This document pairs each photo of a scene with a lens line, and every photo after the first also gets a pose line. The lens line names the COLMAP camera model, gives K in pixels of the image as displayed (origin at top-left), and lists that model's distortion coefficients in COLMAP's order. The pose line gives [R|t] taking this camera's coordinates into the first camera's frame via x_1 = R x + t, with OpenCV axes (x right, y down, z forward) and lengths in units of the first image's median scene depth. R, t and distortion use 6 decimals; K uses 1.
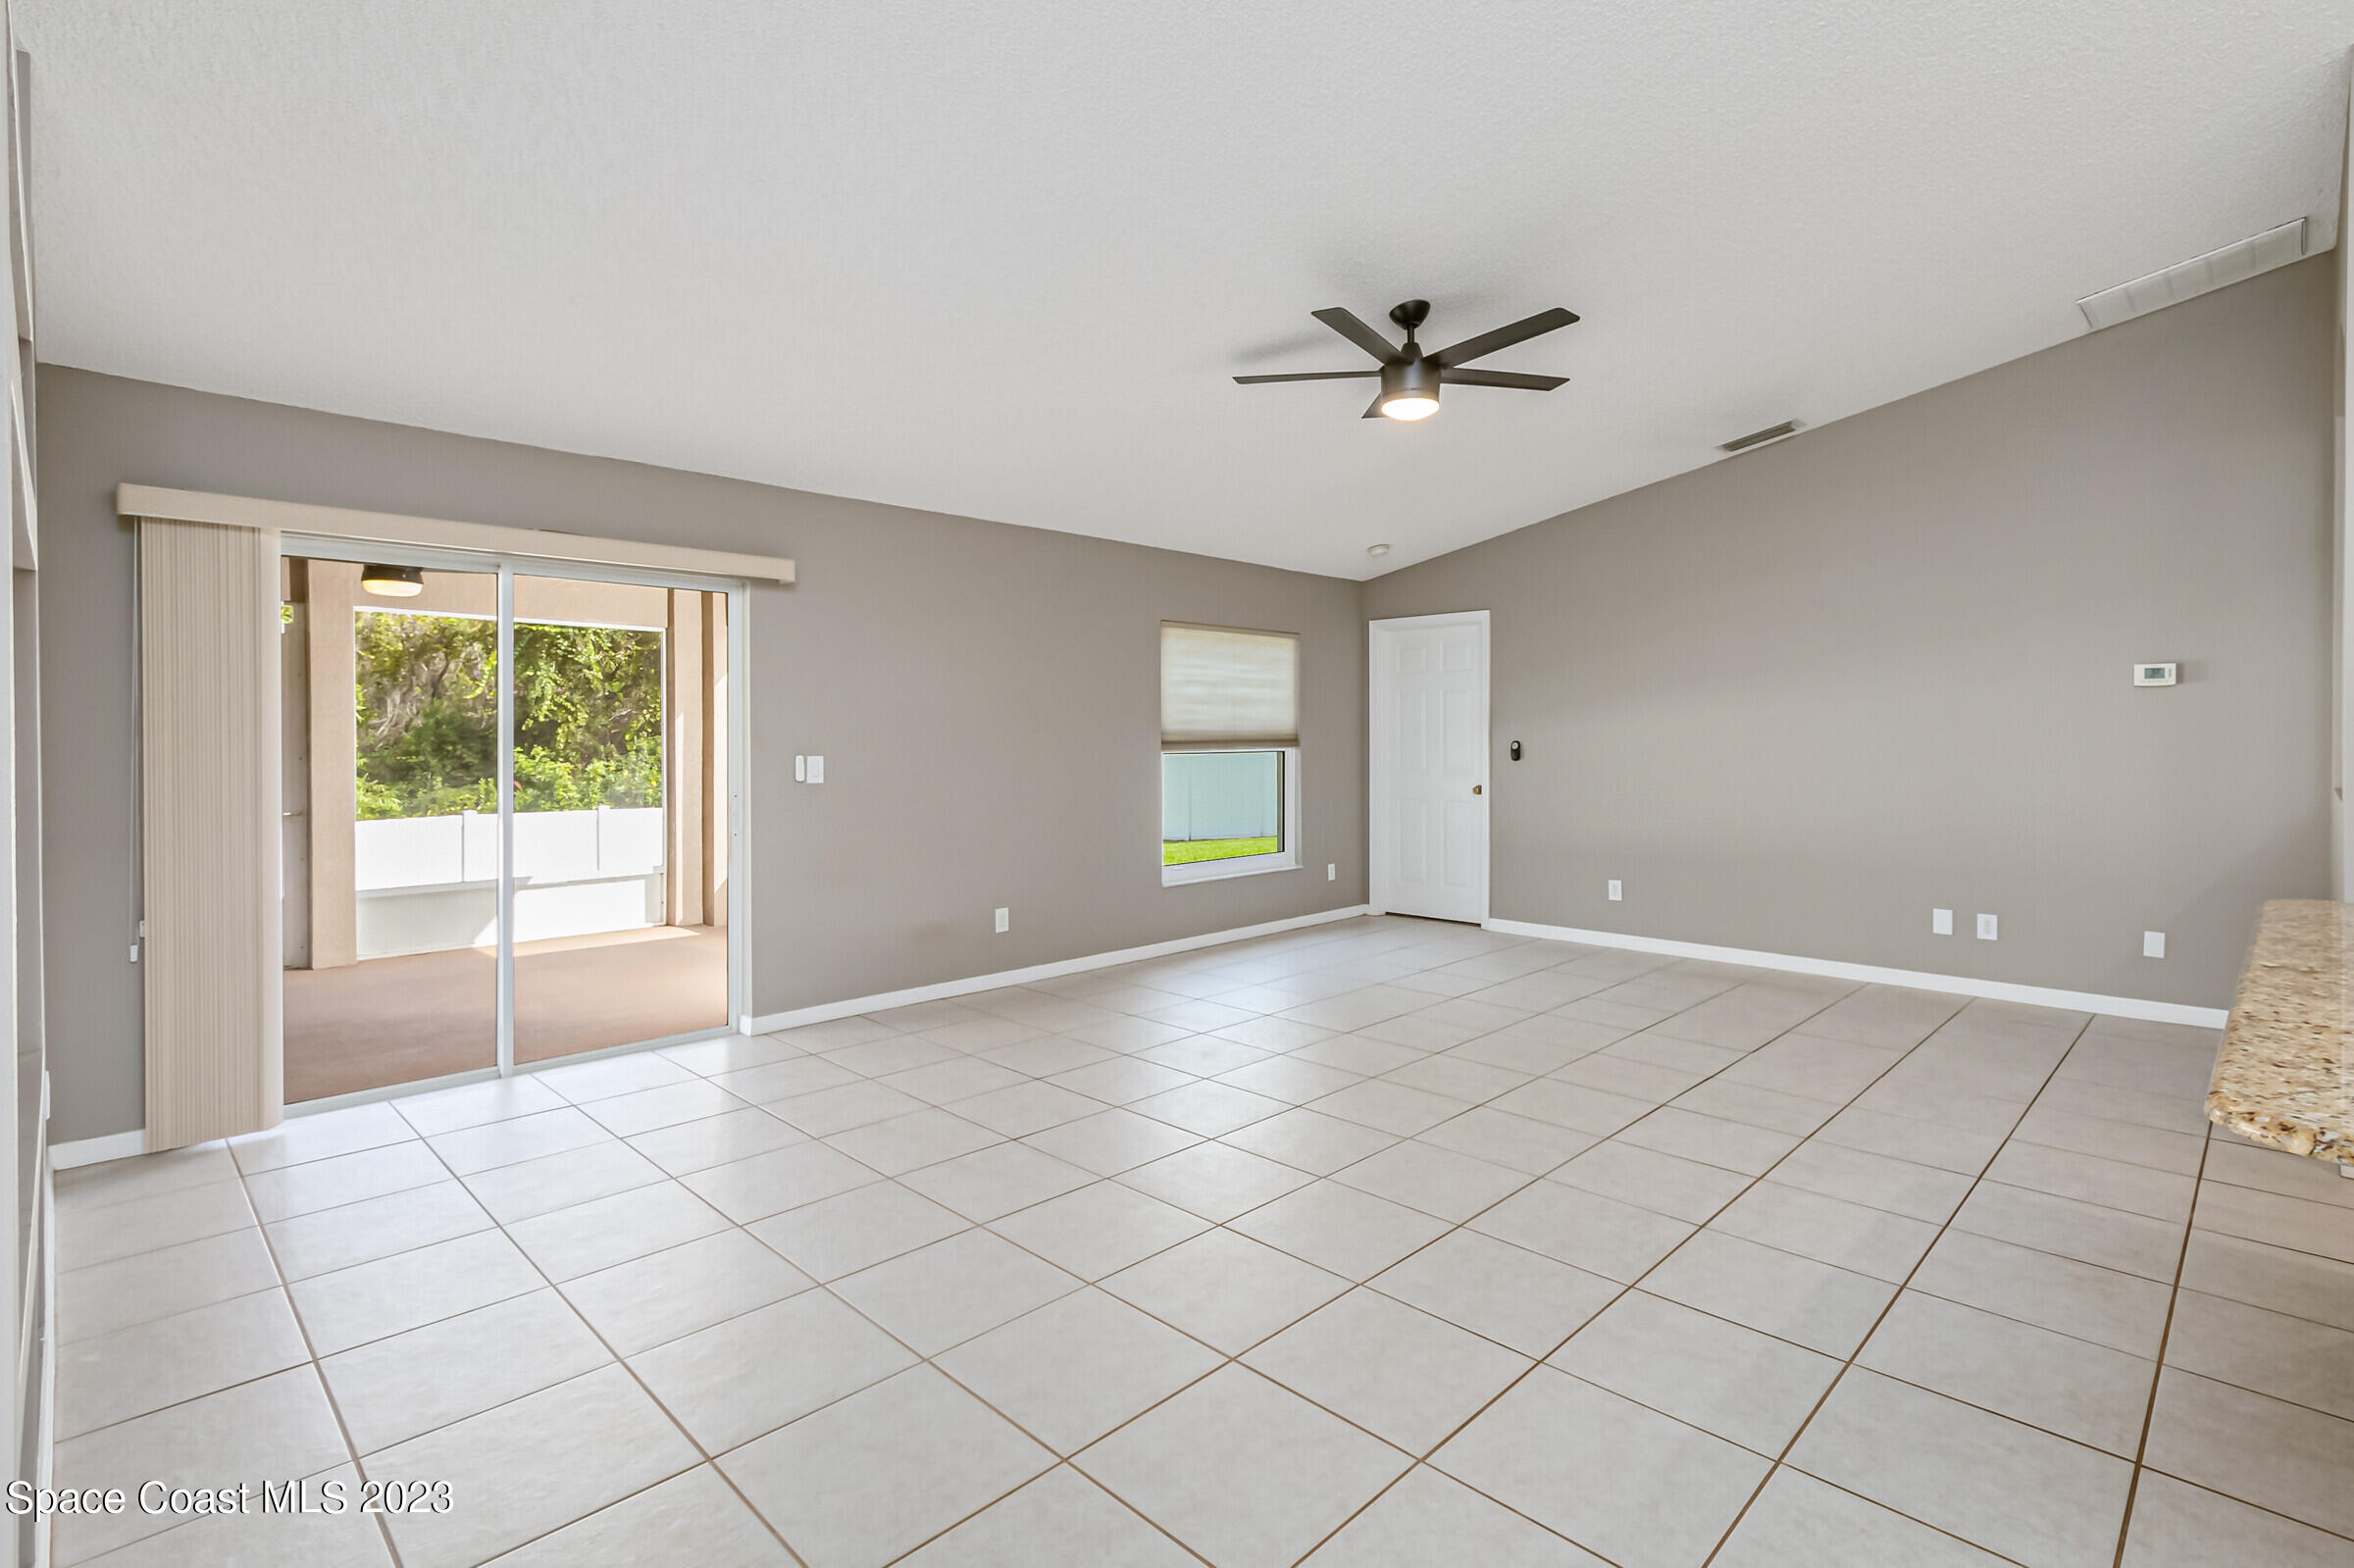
lens RADIAL K [[1116.2, 0, 1166.9], [0, 1116.2, 737.0], [0, 0, 1]] dist [0.003457, -0.000229]
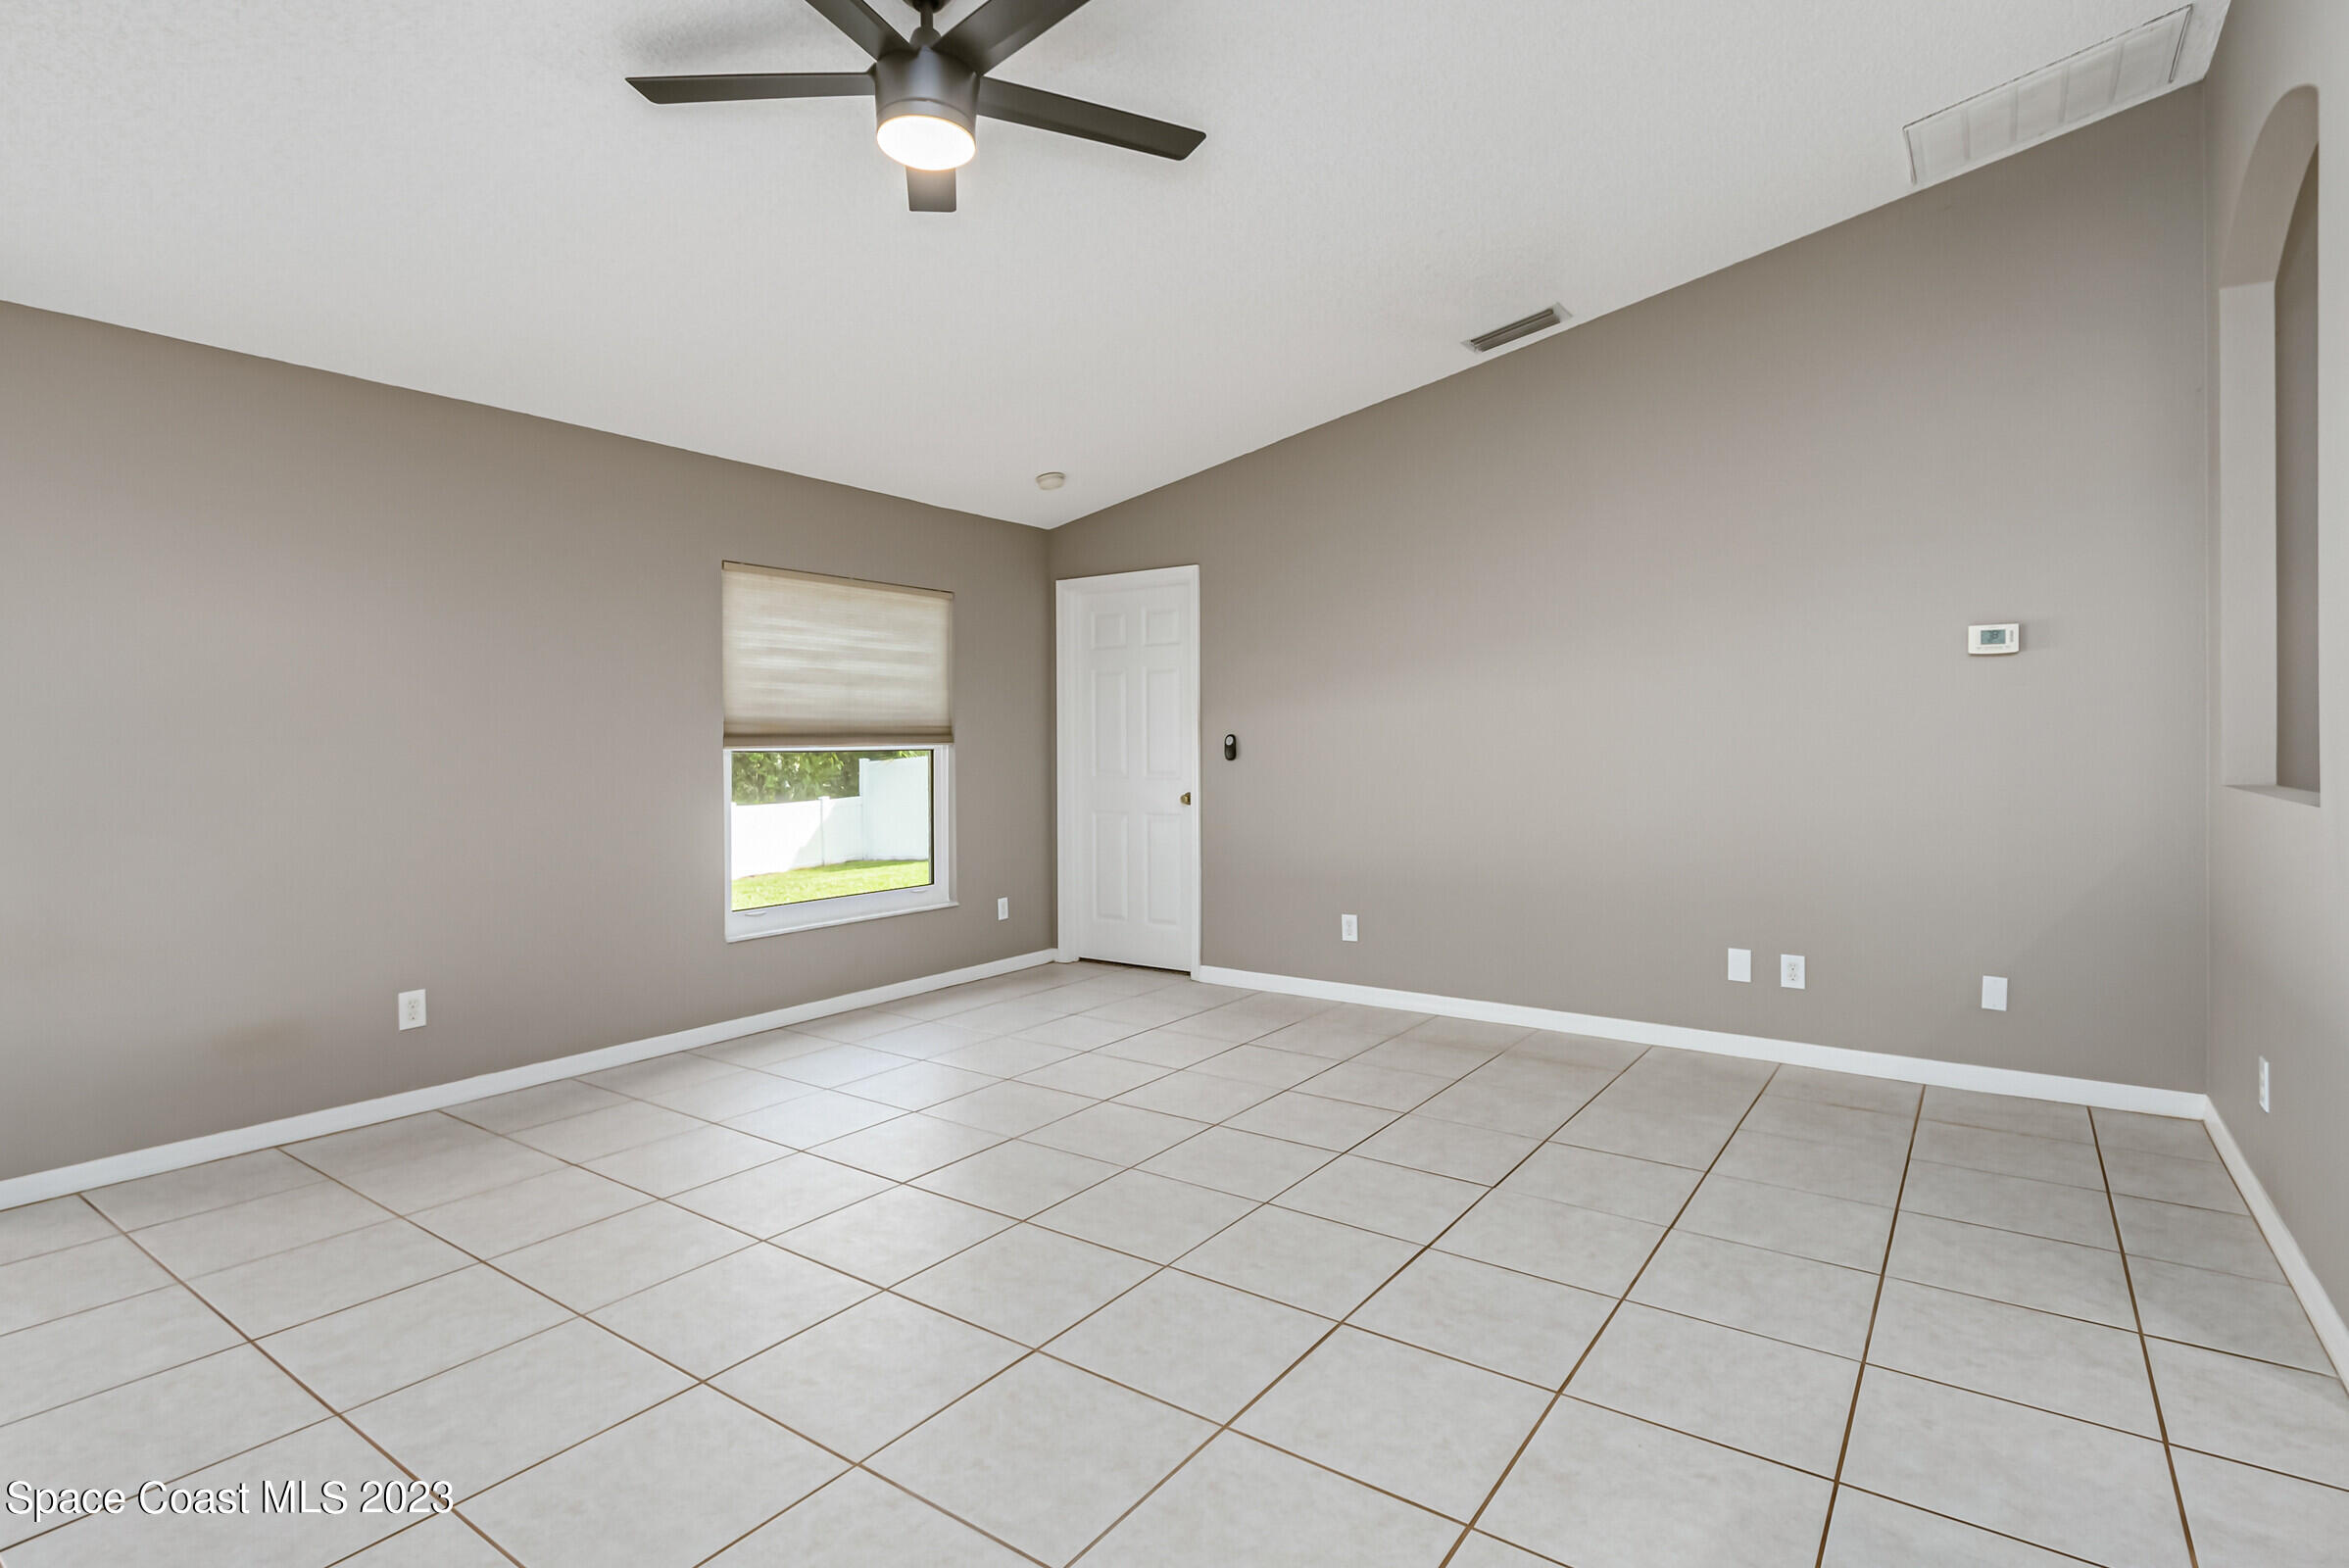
lens RADIAL K [[1157.0, 0, 1164.6], [0, 1157.0, 741.8], [0, 0, 1]] dist [-0.002205, 0.000064]
pose [[0.986504, -0.001718, 0.163727, 0.147073], [0.002314, 0.999991, -0.003446, 0.011891], [-0.163719, 0.003778, 0.986500, 0.236197]]
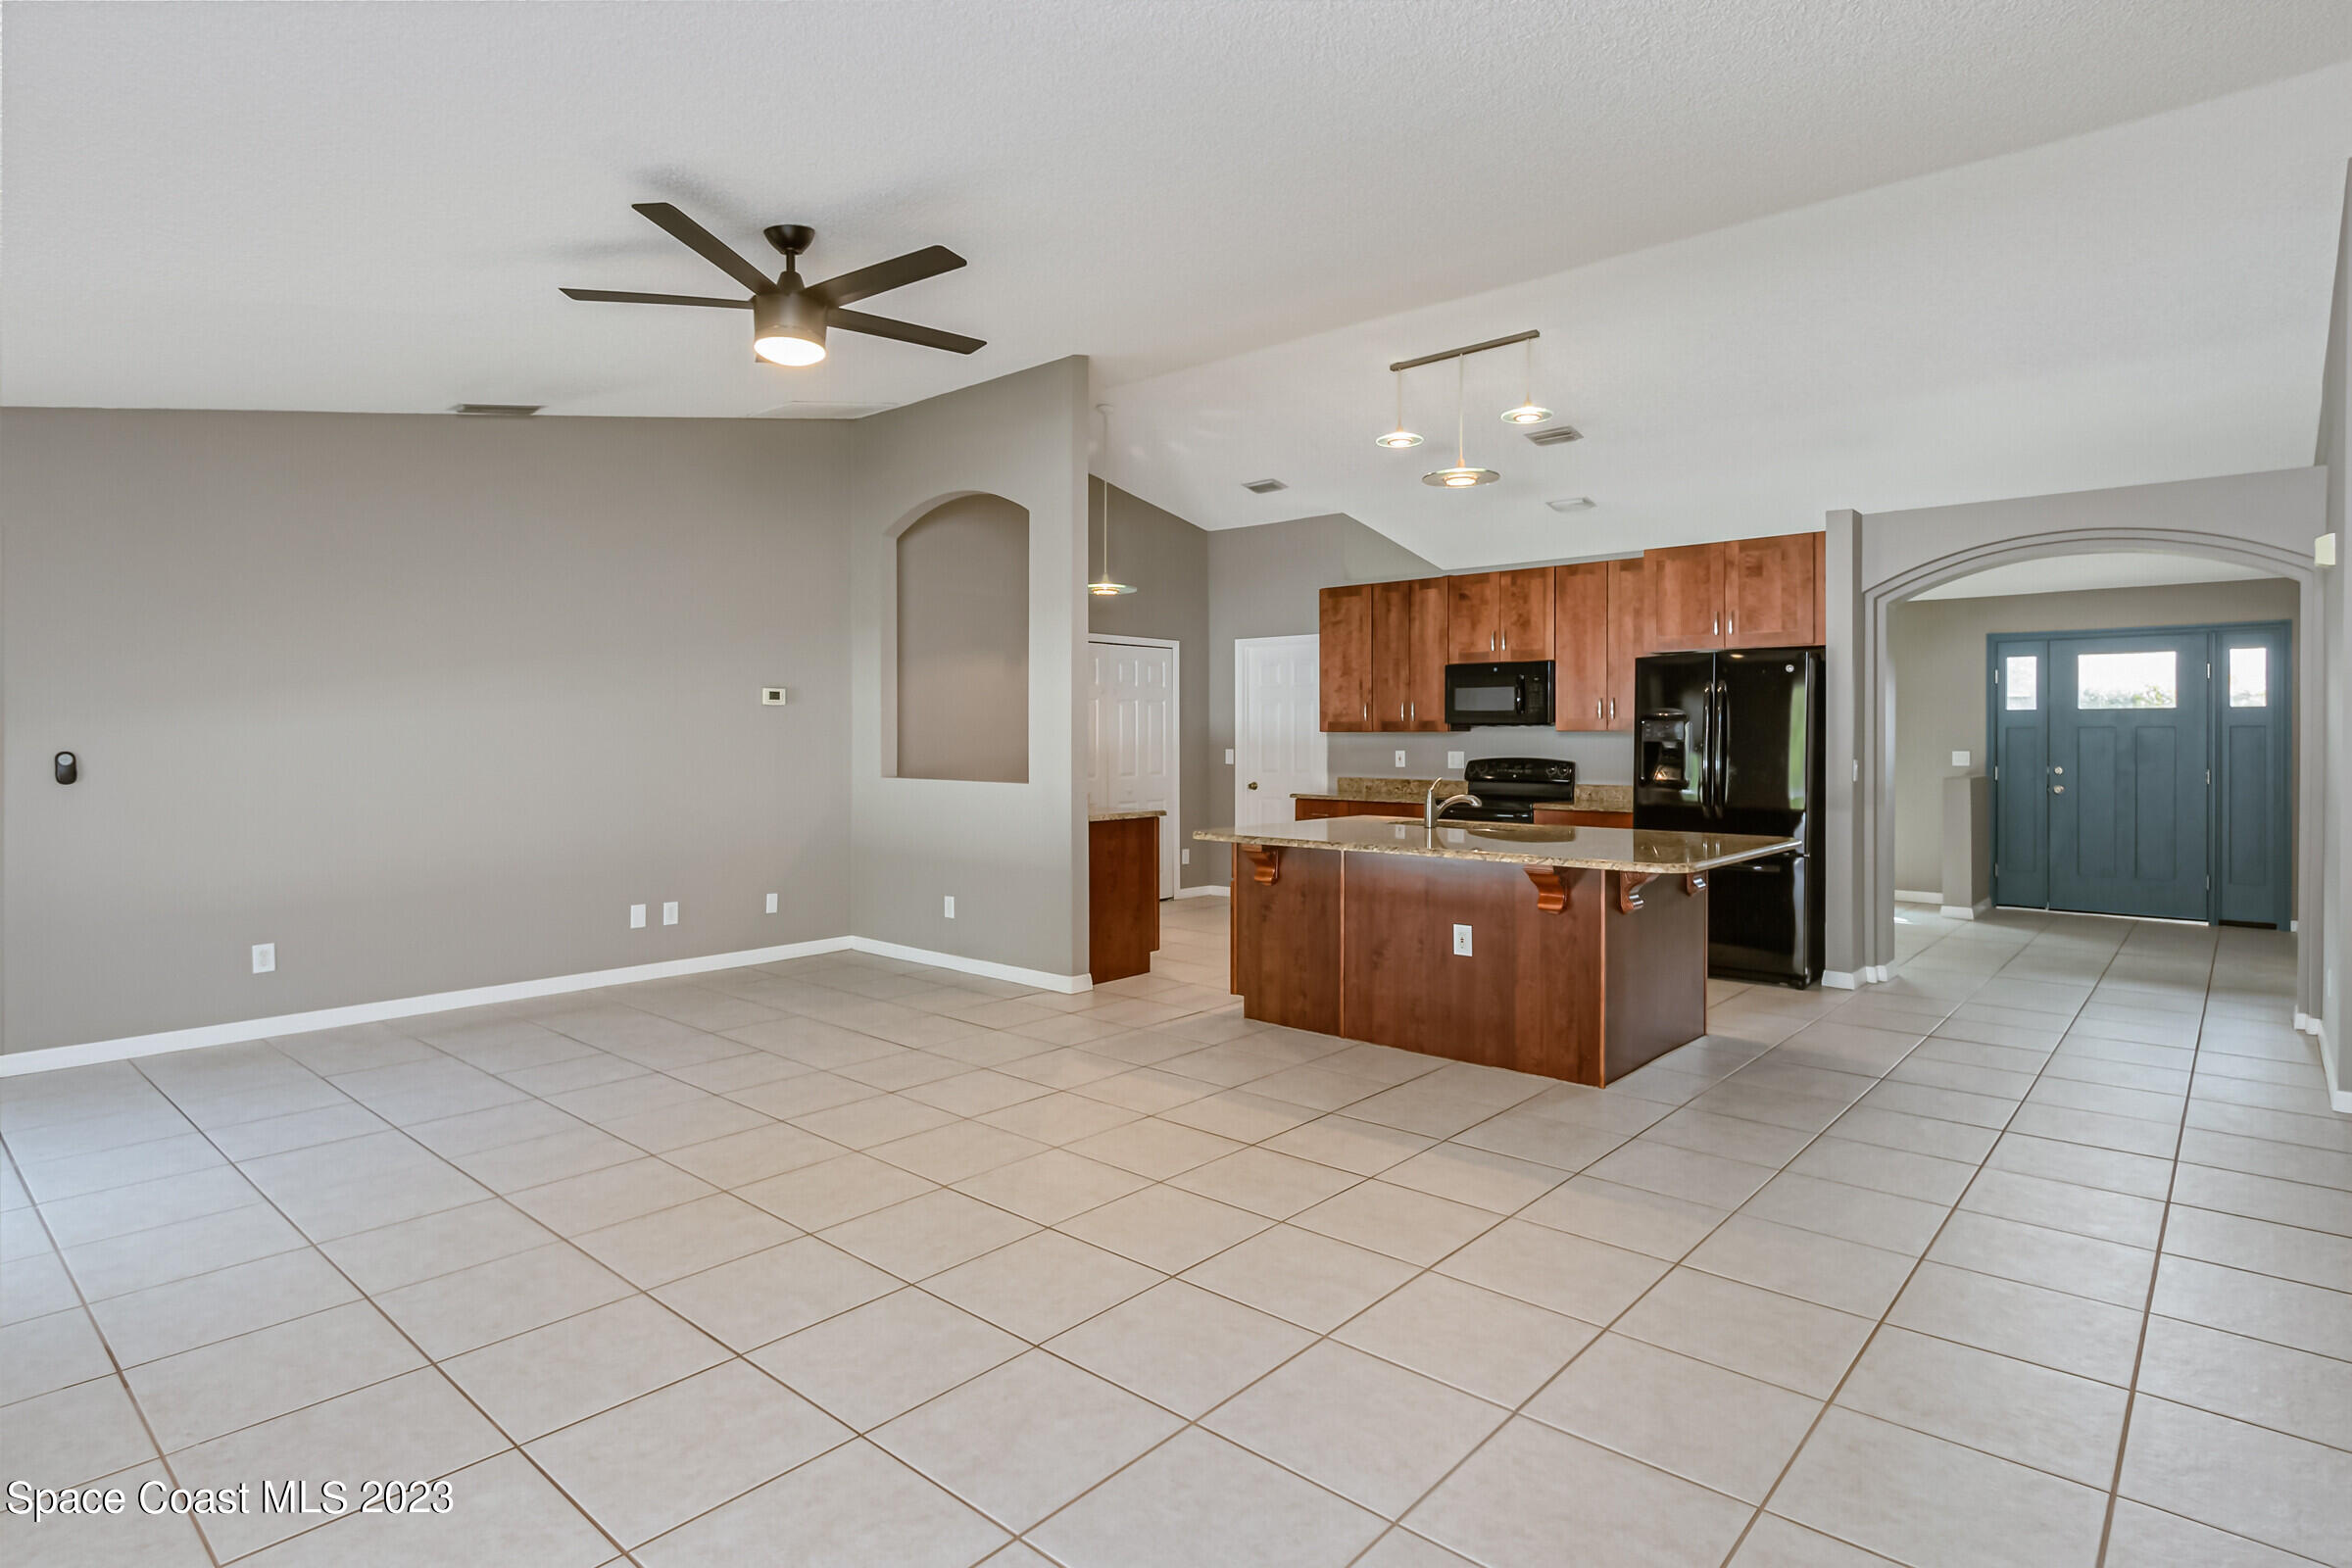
lens RADIAL K [[1206.4, 0, 1173.8], [0, 1206.4, 748.7], [0, 0, 1]] dist [-0.002653, -0.000287]
pose [[-0.067631, -0.006543, 0.997689, -0.415890], [0.000753, 0.999978, 0.006609, -0.002810], [-0.997710, 0.001198, -0.067625, 0.470828]]
